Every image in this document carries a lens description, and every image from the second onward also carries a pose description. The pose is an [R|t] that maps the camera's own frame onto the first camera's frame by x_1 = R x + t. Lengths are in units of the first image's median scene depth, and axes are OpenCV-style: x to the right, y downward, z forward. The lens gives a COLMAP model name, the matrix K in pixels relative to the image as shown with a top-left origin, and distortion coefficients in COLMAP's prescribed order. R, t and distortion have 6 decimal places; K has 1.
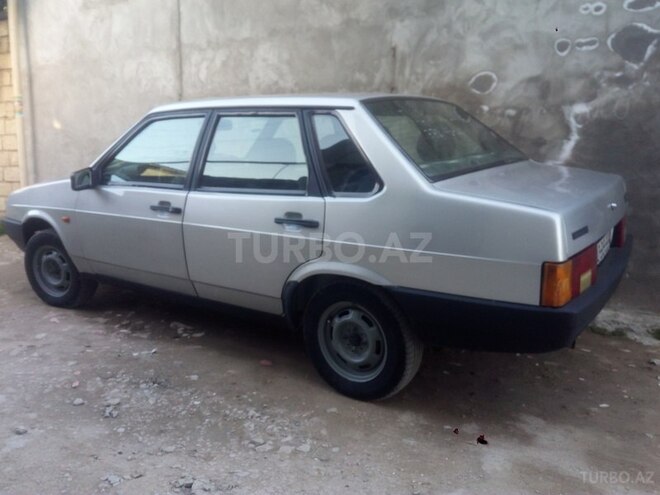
lens RADIAL K [[556.5, 0, 330.0], [0, 556.5, 247.5], [0, 0, 1]] dist [0.040668, -0.099596]
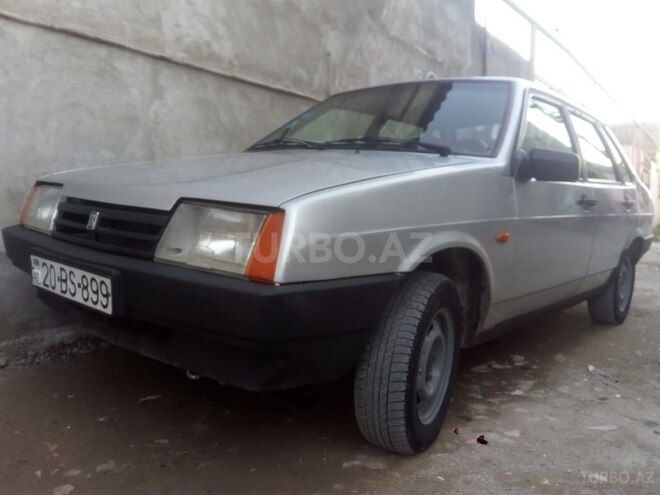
lens RADIAL K [[556.5, 0, 330.0], [0, 556.5, 247.5], [0, 0, 1]] dist [0.040668, -0.099596]
pose [[0.093155, -0.080360, 0.992403, -0.966667], [0.157080, 0.985441, 0.065051, -0.096079], [-0.983183, 0.149827, 0.104422, 1.039984]]
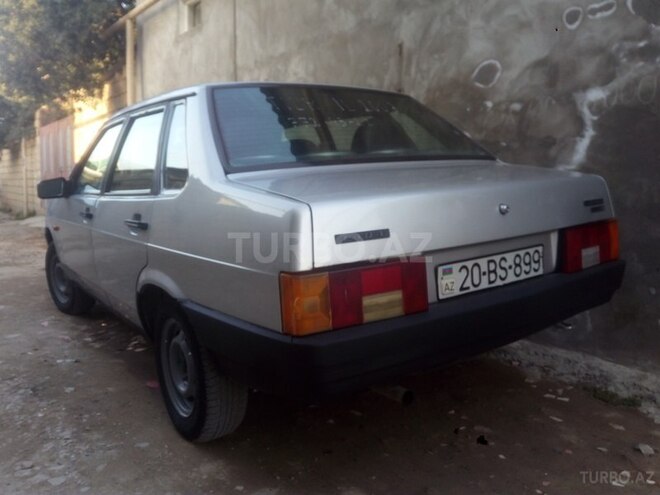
lens RADIAL K [[556.5, 0, 330.0], [0, 556.5, 247.5], [0, 0, 1]] dist [0.040668, -0.099596]
pose [[0.940245, 0.030790, -0.339103, 0.348993], [-0.052502, 0.997103, -0.055038, 0.015541], [0.336426, 0.069552, 0.939138, 0.176178]]
